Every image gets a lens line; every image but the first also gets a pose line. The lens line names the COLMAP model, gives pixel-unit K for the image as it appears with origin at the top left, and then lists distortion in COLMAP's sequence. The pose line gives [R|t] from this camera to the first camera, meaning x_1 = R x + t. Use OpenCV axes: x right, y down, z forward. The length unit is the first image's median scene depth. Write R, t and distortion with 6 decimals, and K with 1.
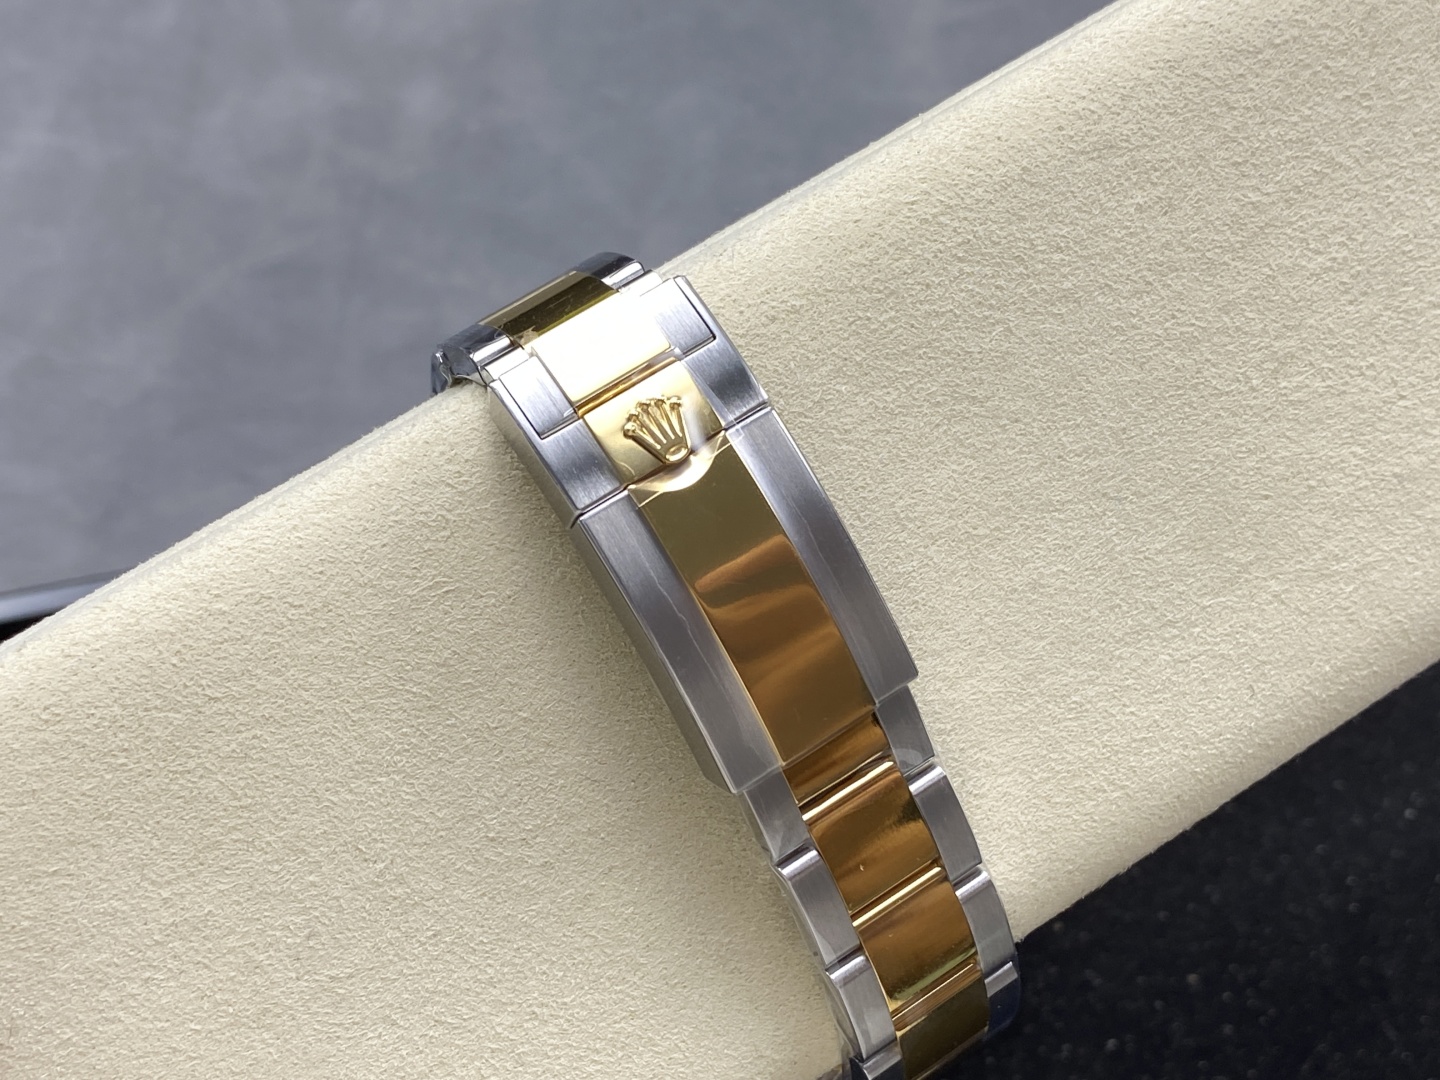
lens RADIAL K [[2136.4, 0, 720.0], [0, 2136.4, 540.0], [0, 0, 1]] dist [0.142284, -0.064139]
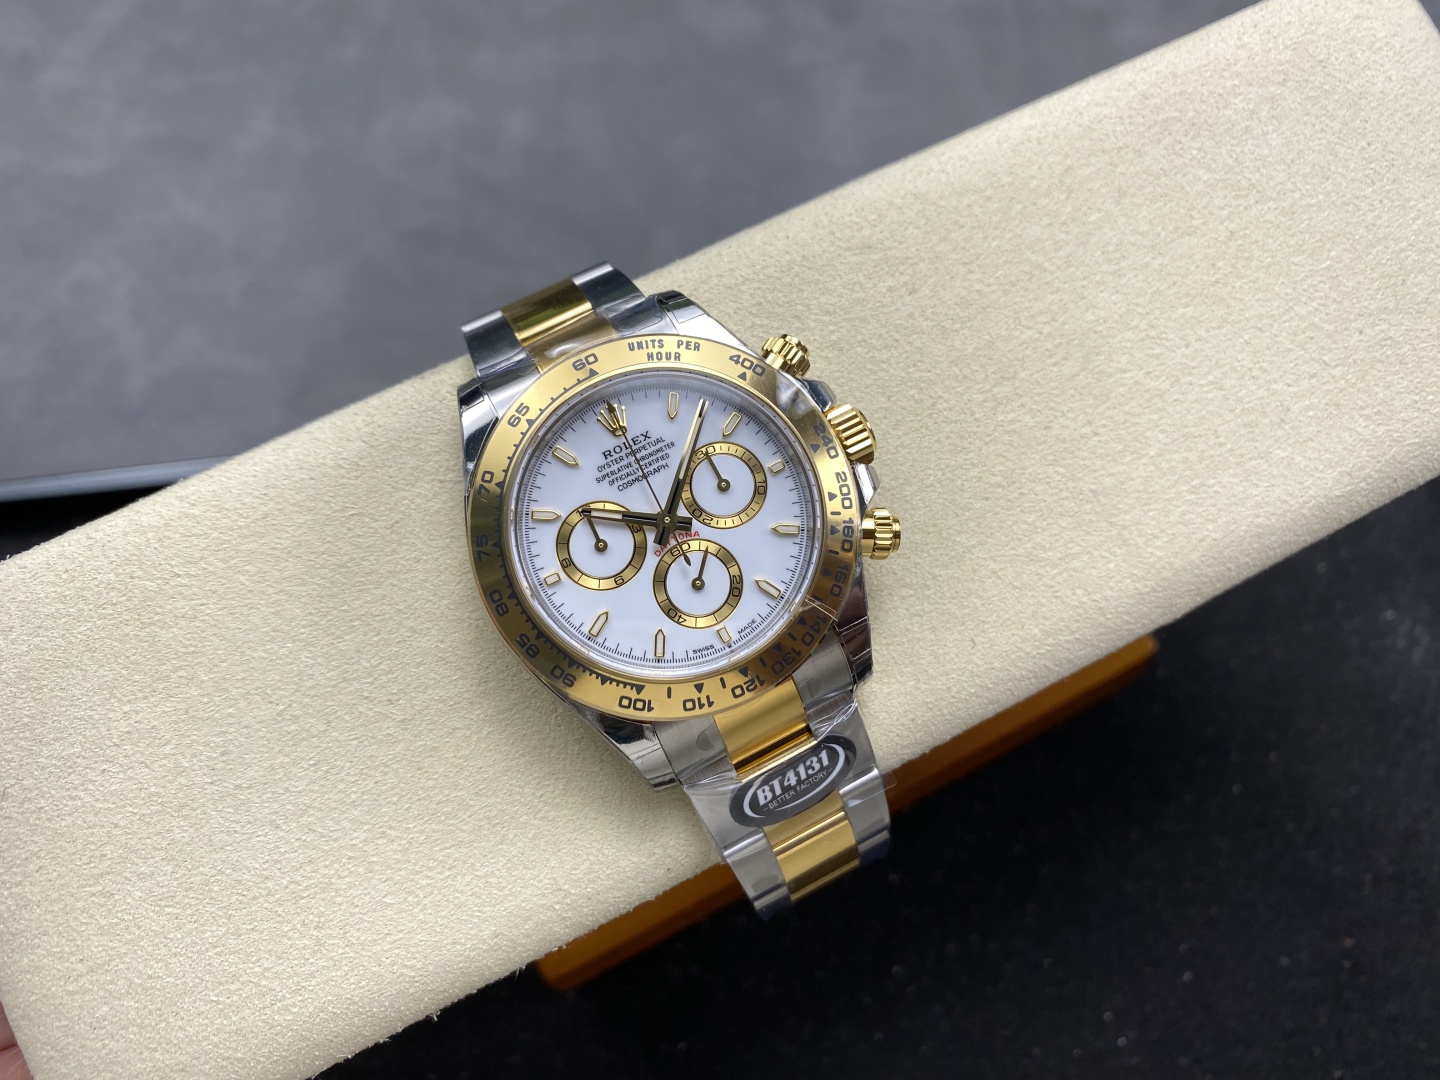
lens RADIAL K [[1045.7, 0, 720.0], [0, 1045.7, 540.0], [0, 0, 1]] dist [0.049194, -0.111122]
pose [[0.977032, 0.101849, 0.187179, -0.026166], [-0.103150, 0.994662, -0.002807, 0.023054], [-0.186466, -0.016565, 0.982322, 0.365693]]
